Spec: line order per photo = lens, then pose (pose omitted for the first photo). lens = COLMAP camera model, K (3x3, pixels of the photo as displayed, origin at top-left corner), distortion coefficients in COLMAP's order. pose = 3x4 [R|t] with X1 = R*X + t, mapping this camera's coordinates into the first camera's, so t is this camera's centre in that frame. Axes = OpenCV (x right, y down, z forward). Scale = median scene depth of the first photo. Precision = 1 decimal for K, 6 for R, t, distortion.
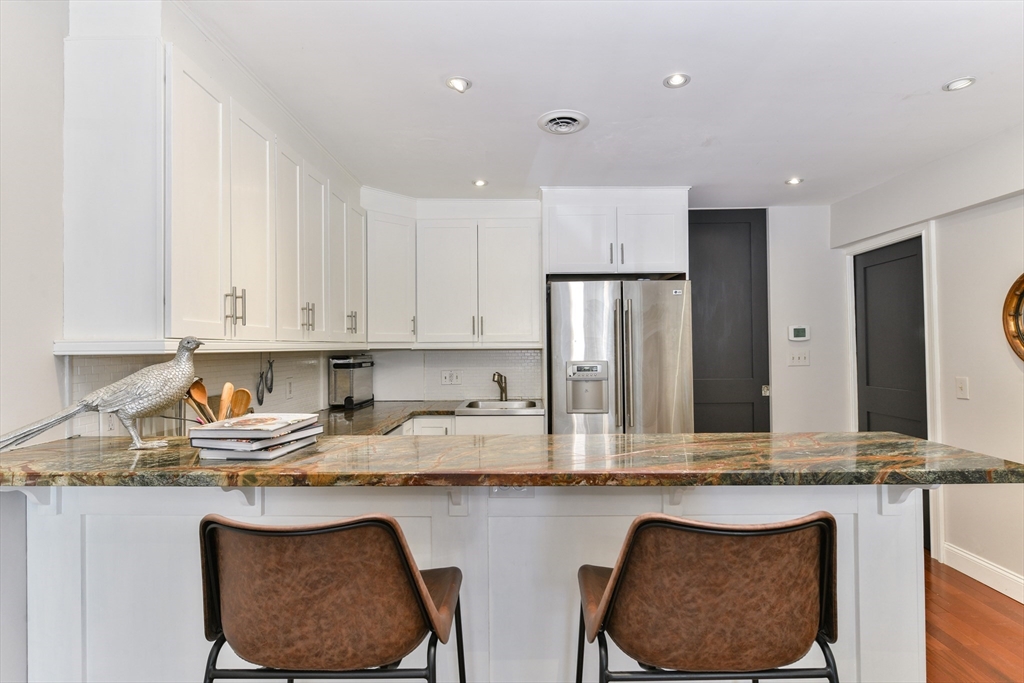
lens RADIAL K [[515.2, 0, 517.4], [0, 515.2, 341.4], [0, 0, 1]] dist [-0.002838, 0.000223]
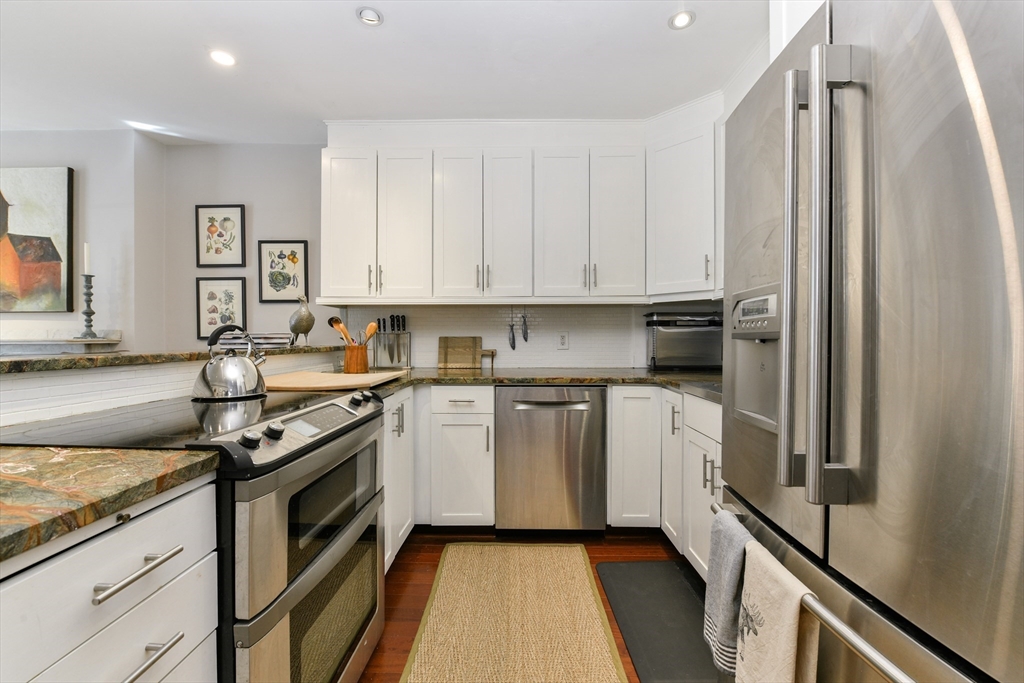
lens RADIAL K [[404.8, 0, 512.9], [0, 404.8, 342.8], [0, 0, 1]] dist [-0.003305, -0.001056]
pose [[-0.005148, 0.020321, -0.999780, 0.431958], [0.012040, 0.999722, 0.020258, 0.070258], [0.999914, -0.011934, -0.005391, 0.823059]]
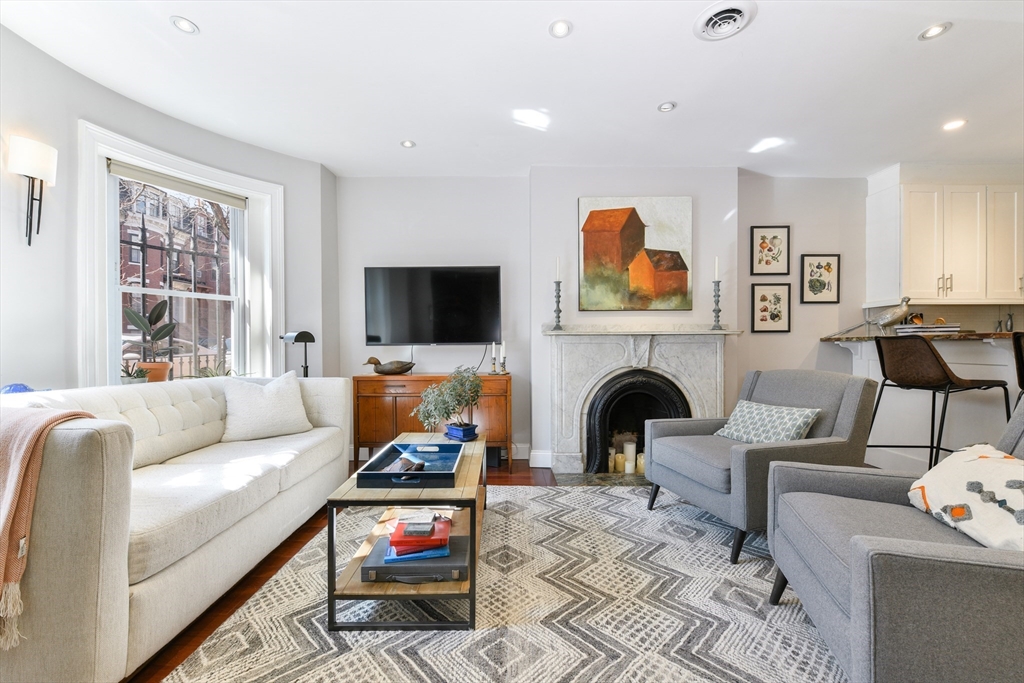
lens RADIAL K [[404.8, 0, 509.4], [0, 404.8, 350.9], [0, 0, 1]] dist [-0.003305, -0.001056]
pose [[0.004135, 0.018572, -0.999819, 0.650859], [0.013688, 0.999733, 0.018627, 0.091295], [0.999898, -0.013763, 0.003879, -0.480769]]
